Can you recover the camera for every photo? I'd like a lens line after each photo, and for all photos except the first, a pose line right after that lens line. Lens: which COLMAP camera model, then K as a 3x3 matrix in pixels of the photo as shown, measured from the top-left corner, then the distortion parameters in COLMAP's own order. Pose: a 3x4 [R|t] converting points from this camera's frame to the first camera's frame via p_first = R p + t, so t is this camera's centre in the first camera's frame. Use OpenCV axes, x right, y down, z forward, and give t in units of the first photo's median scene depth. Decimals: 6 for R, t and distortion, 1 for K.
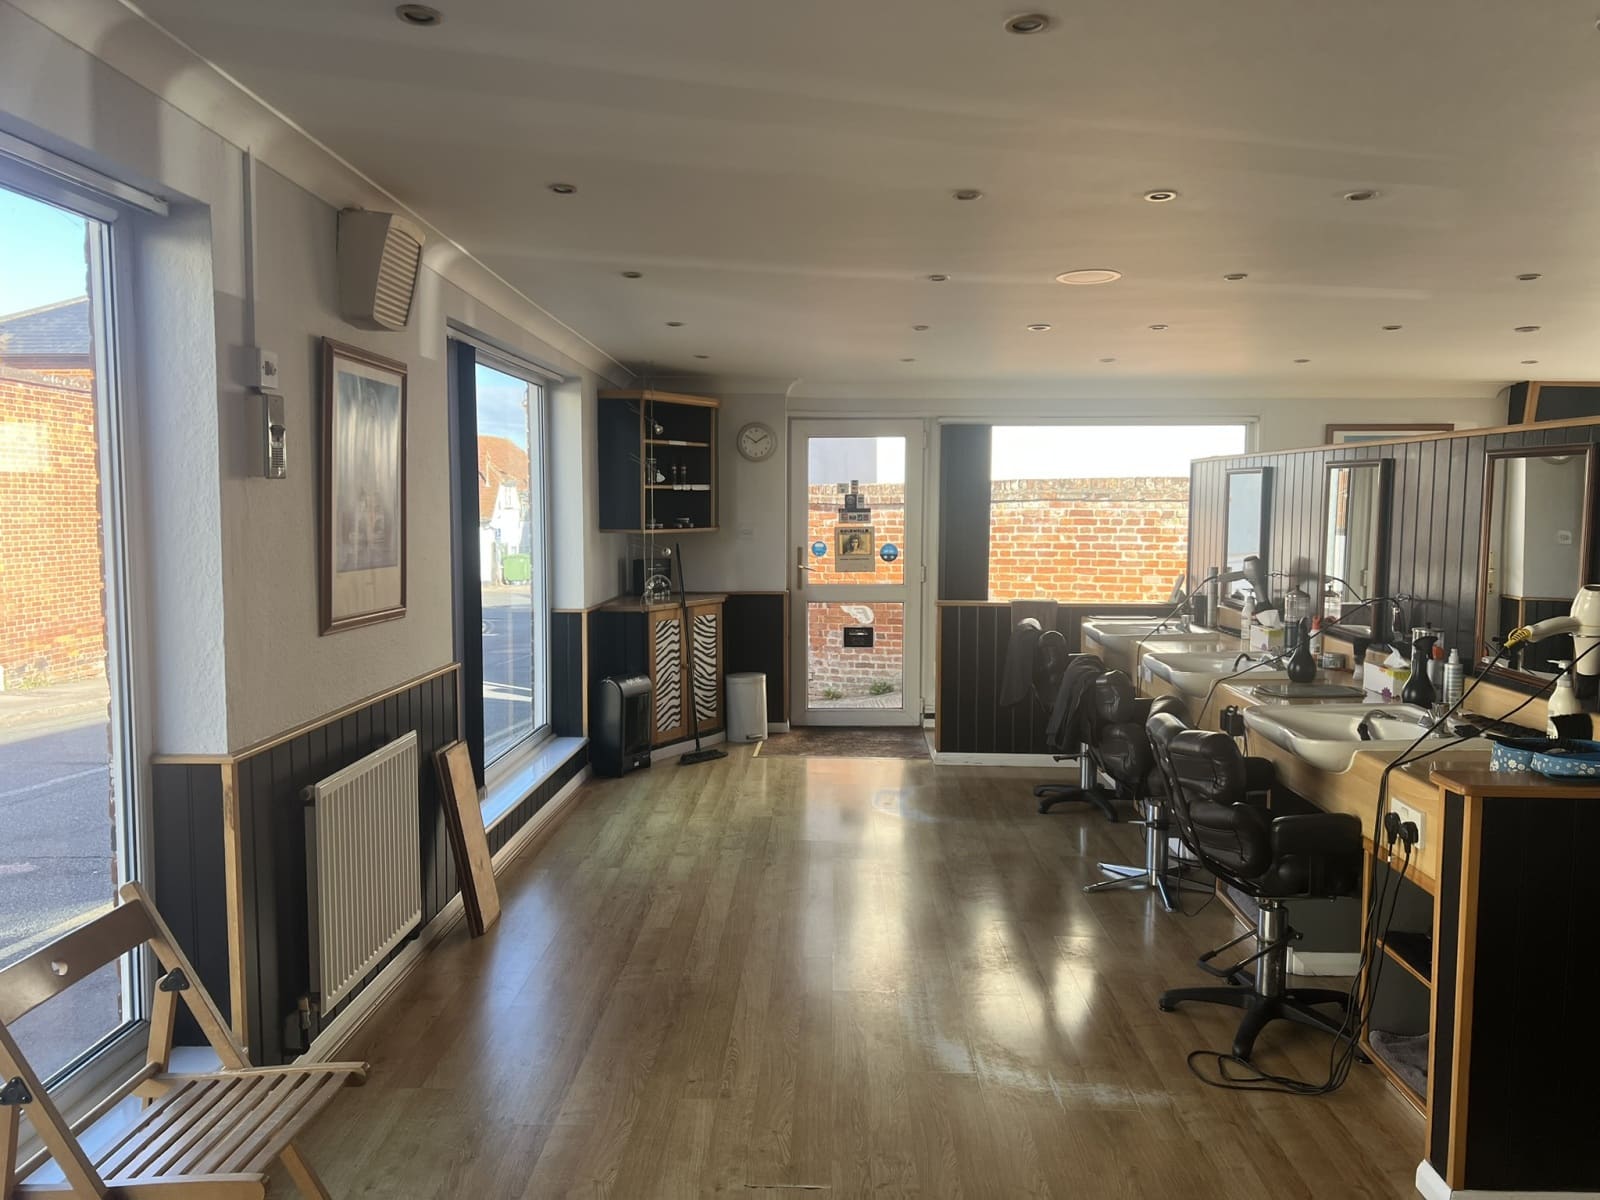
lens RADIAL K [[1198.4, 0, 813.1], [0, 1198.4, 595.0], [0, 0, 1]] dist [0.065723, -0.084561]
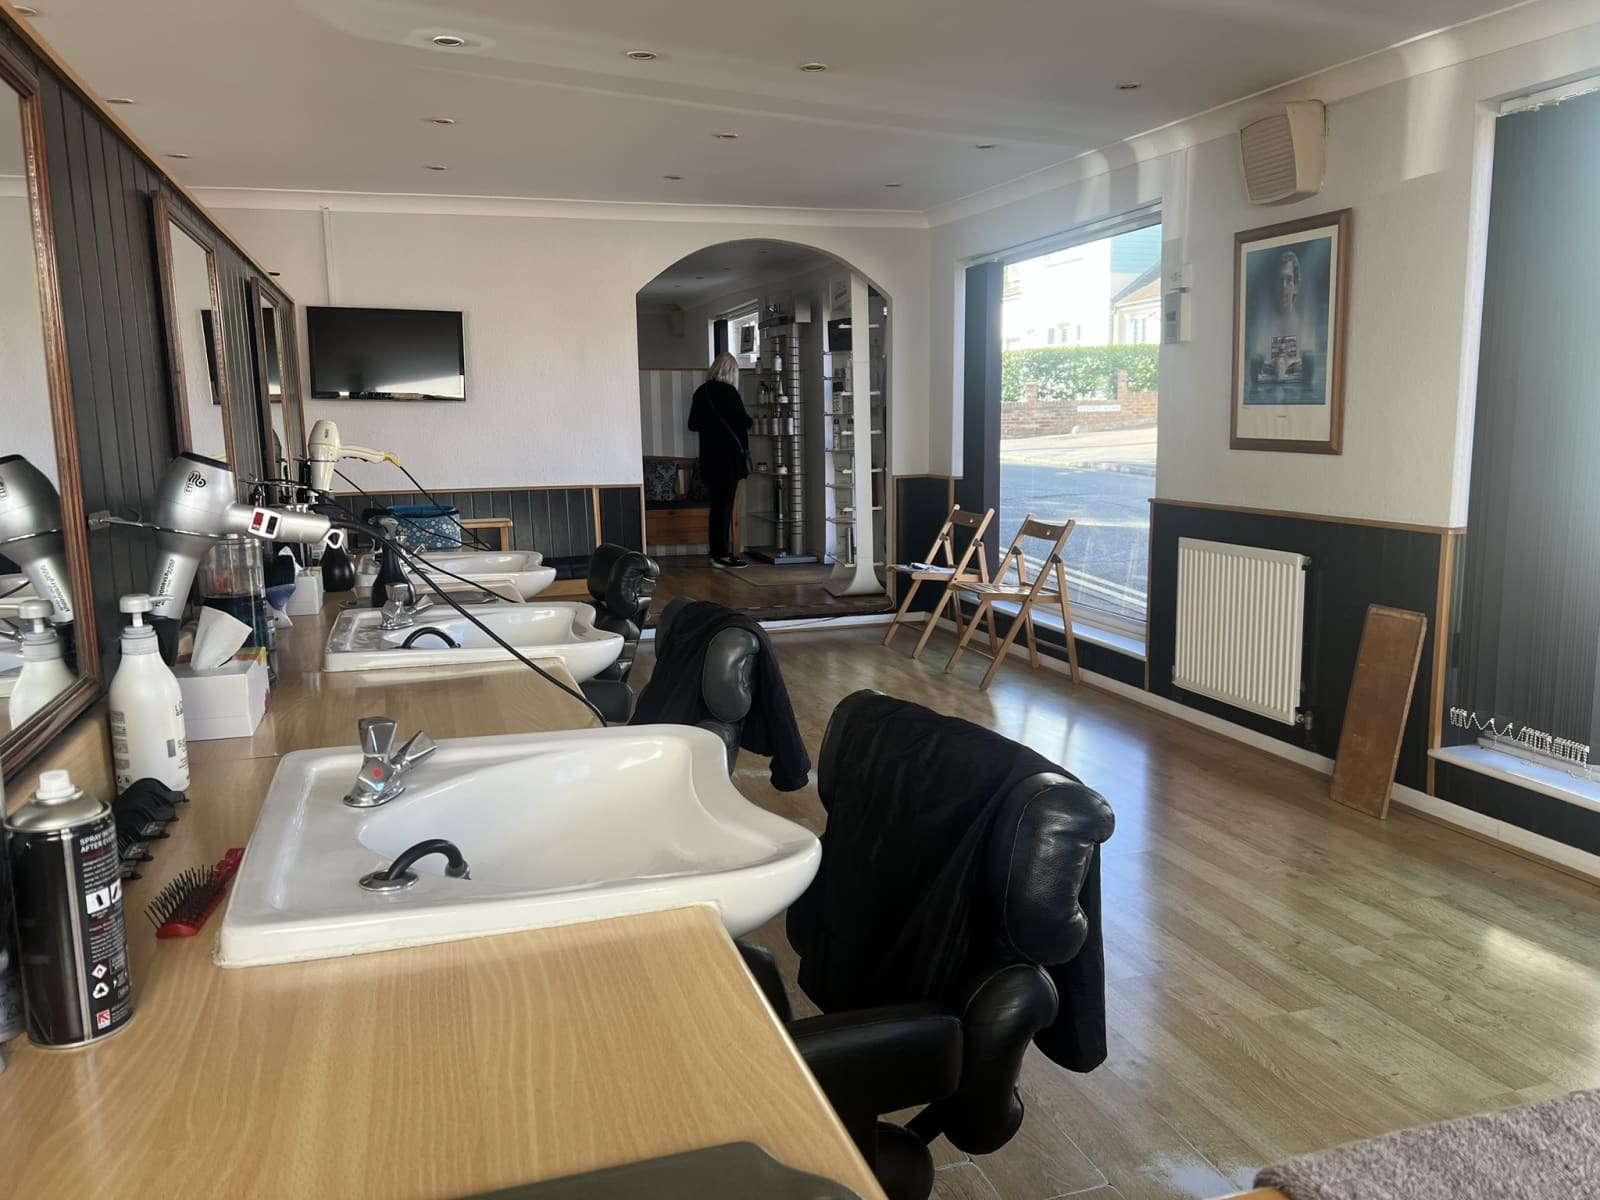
lens RADIAL K [[1198.4, 0, 813.1], [0, 1198.4, 595.0], [0, 0, 1]] dist [0.065723, -0.084561]
pose [[-0.940997, 0.057394, -0.333512, 0.360439], [-0.018531, 0.975296, 0.220125, -0.067993], [0.337907, 0.213318, -0.916687, 1.462320]]
